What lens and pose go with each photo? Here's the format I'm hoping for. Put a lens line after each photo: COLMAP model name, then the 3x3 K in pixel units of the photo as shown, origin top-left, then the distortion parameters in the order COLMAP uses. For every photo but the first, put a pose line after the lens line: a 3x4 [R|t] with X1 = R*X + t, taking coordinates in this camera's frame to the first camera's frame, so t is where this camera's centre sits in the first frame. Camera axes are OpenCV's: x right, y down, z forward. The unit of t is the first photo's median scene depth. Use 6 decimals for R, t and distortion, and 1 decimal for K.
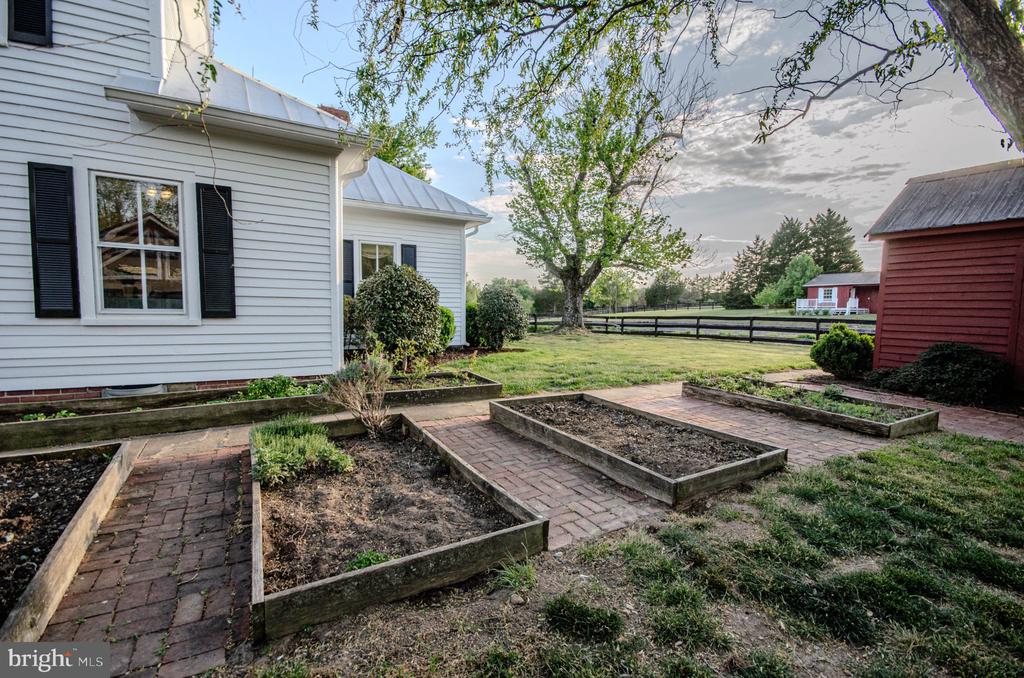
lens RADIAL K [[425.4, 0, 512.0], [0, 425.4, 339.0], [0, 0, 1]] dist [-0.000868, -0.000048]
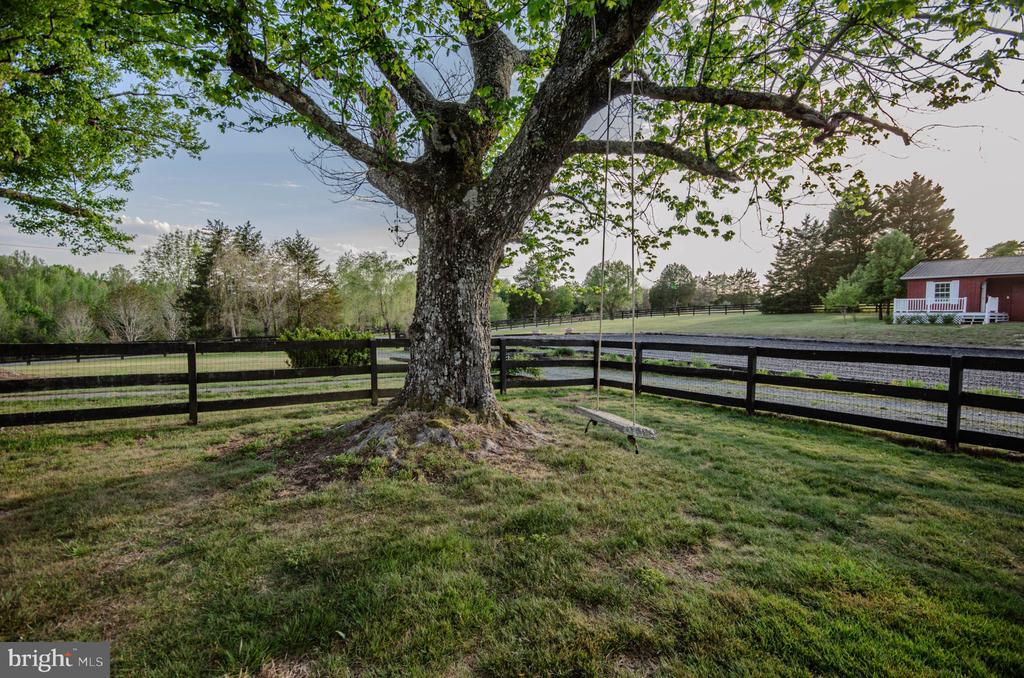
lens RADIAL K [[524.1, 0, 512.0], [0, 524.1, 339.0], [0, 0, 1]] dist [0.001641, 0.000198]
pose [[0.998882, -0.005206, 0.046990, 0.043297], [0.006227, 0.999747, -0.021598, -0.015490], [-0.046866, 0.021866, 0.998662, 0.185560]]
